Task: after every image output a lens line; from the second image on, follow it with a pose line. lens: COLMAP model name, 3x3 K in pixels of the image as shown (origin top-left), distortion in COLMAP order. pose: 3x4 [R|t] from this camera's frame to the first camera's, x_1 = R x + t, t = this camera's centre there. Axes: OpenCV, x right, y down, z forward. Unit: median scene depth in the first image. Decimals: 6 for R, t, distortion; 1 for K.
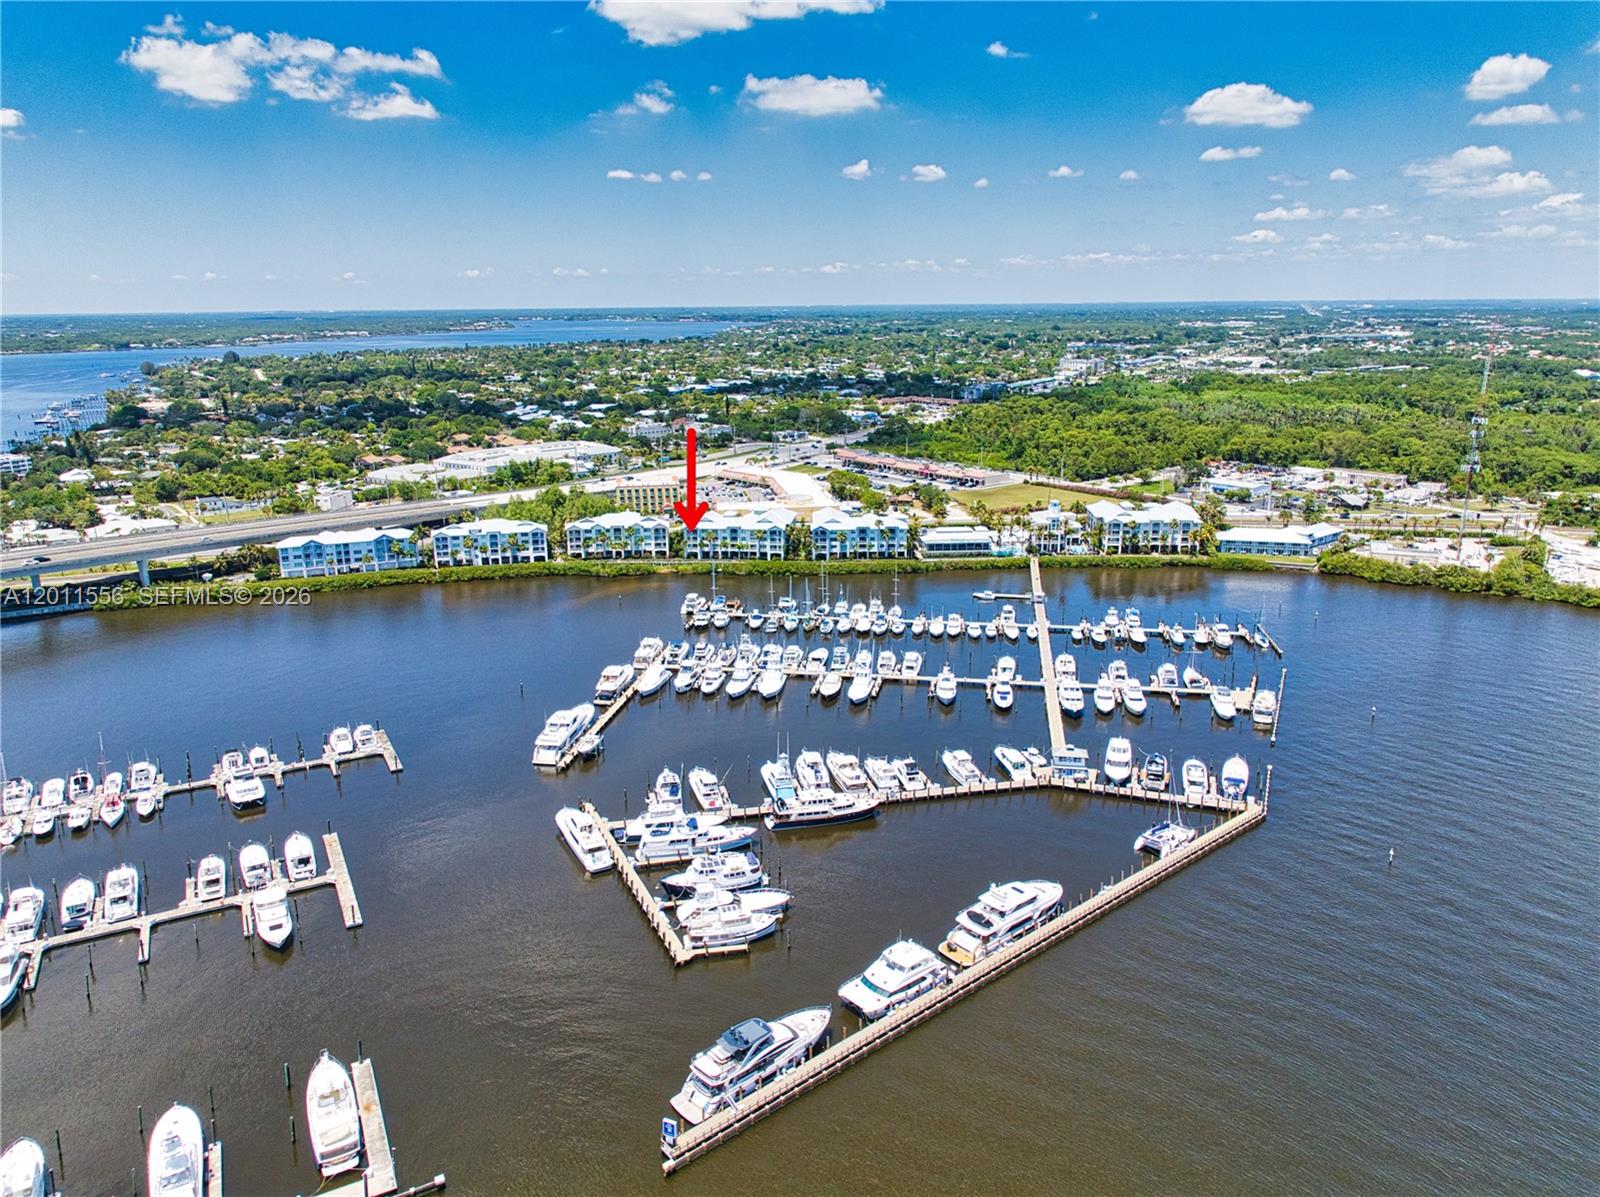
lens RADIAL K [[1087.2, 0, 800.0], [0, 1087.2, 598.5], [0, 0, 1]] dist [0.002737, -0.003120]
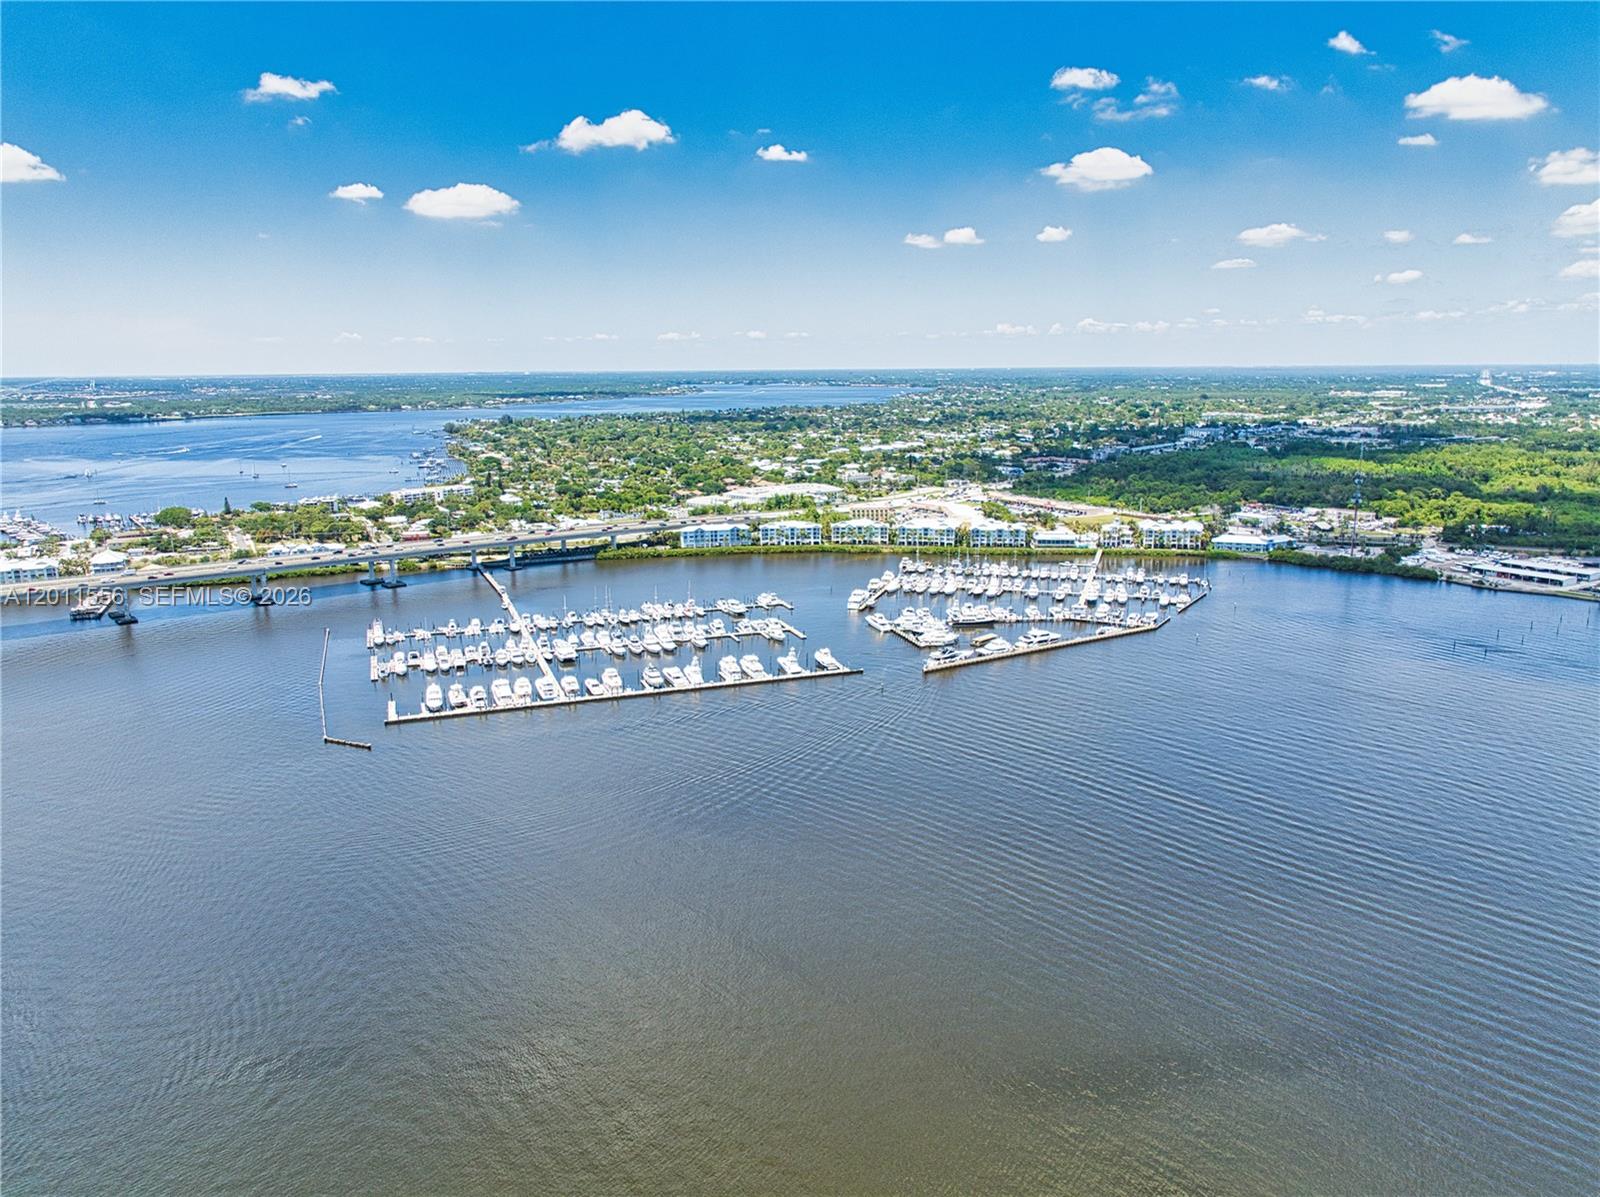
lens RADIAL K [[1135.5, 0, 800.0], [0, 1135.5, 598.5], [0, 0, 1]] dist [-0.000518, -0.001619]
pose [[0.990202, 0.030056, -0.136366, -0.008638], [-0.038032, 0.997691, -0.056269, 0.159362], [0.134360, 0.060904, 0.989059, -0.838263]]
